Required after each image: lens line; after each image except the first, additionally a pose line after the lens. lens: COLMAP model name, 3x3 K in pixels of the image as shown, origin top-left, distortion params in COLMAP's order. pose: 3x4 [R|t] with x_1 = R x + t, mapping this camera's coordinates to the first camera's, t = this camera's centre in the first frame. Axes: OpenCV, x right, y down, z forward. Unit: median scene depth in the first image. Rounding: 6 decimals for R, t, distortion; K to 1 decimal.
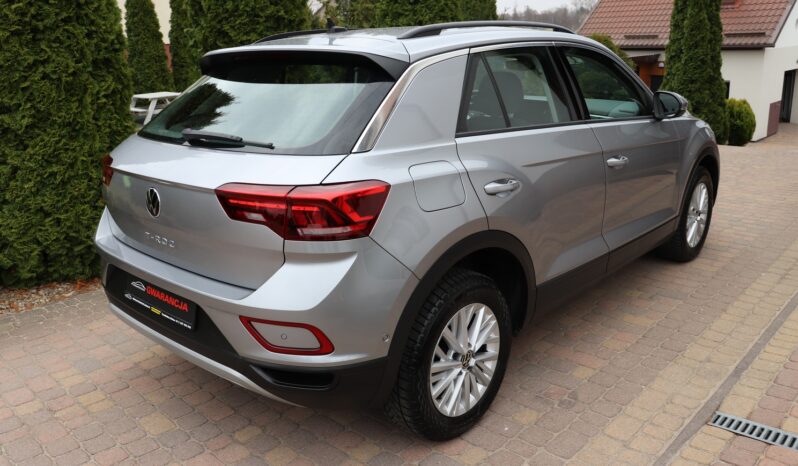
lens RADIAL K [[659.6, 0, 399.0], [0, 659.6, 233.0], [0, 0, 1]] dist [-0.176129, 0.156164]
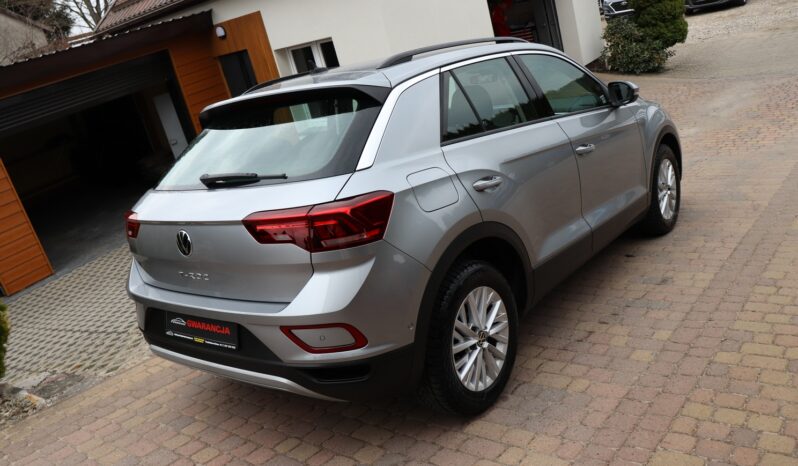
lens RADIAL K [[659.6, 0, 399.0], [0, 659.6, 233.0], [0, 0, 1]] dist [-0.176129, 0.156164]
pose [[0.987682, -0.153720, 0.029219, -0.045730], [0.154944, 0.986867, -0.045673, 0.046992], [-0.021815, 0.049637, 0.998529, -0.138577]]
